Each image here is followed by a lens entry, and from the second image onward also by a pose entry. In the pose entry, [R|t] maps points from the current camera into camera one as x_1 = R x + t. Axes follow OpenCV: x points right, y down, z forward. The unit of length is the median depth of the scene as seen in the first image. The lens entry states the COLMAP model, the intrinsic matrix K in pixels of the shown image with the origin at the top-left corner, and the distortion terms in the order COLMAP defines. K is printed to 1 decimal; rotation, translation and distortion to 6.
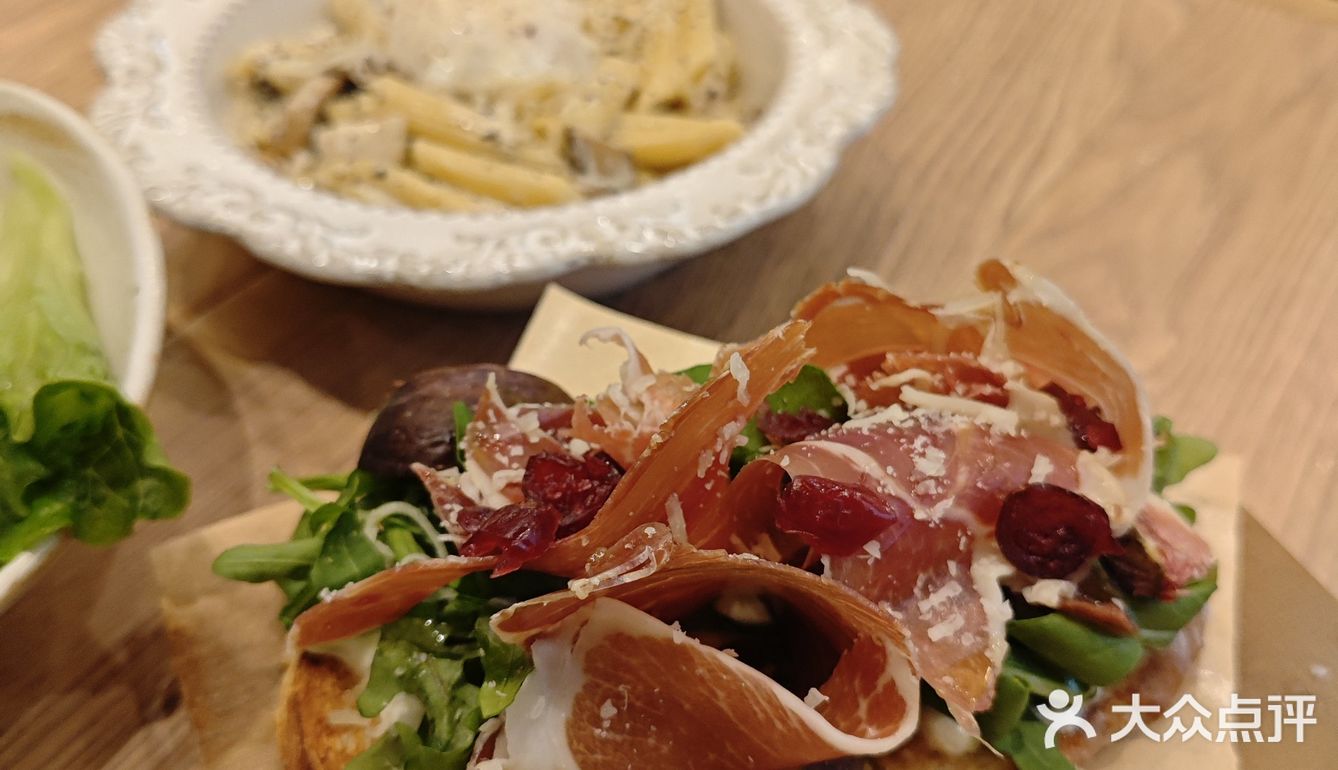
lens RADIAL K [[1252.5, 0, 669.0], [0, 1252.5, 385.0], [0, 0, 1]] dist [0.067233, -0.279637]
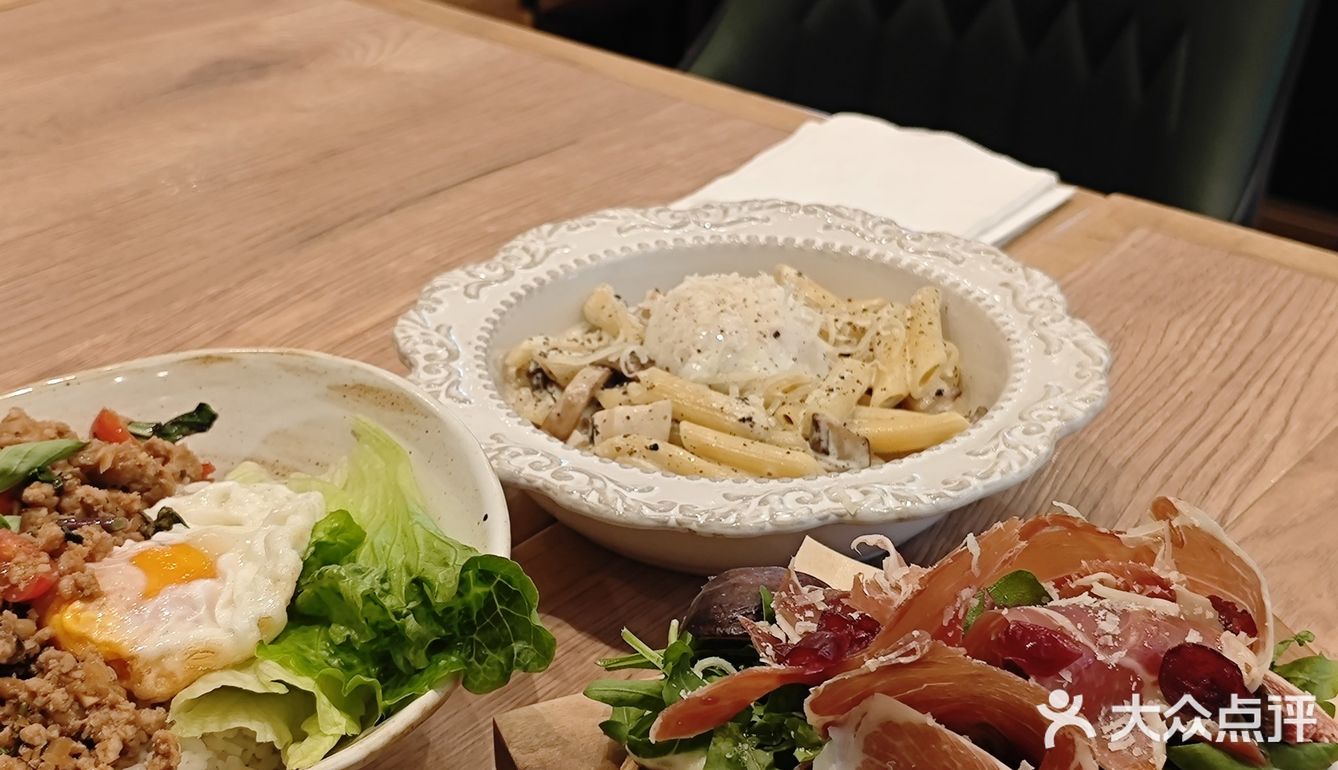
lens RADIAL K [[1931.2, 0, 669.0], [0, 1931.2, 385.0], [0, 0, 1]] dist [0.121871, -0.967338]
pose [[0.995926, 0.026157, -0.086299, -0.095356], [-0.047579, 0.965378, -0.256480, 0.355675], [0.076602, 0.259541, 0.962689, -1.113846]]
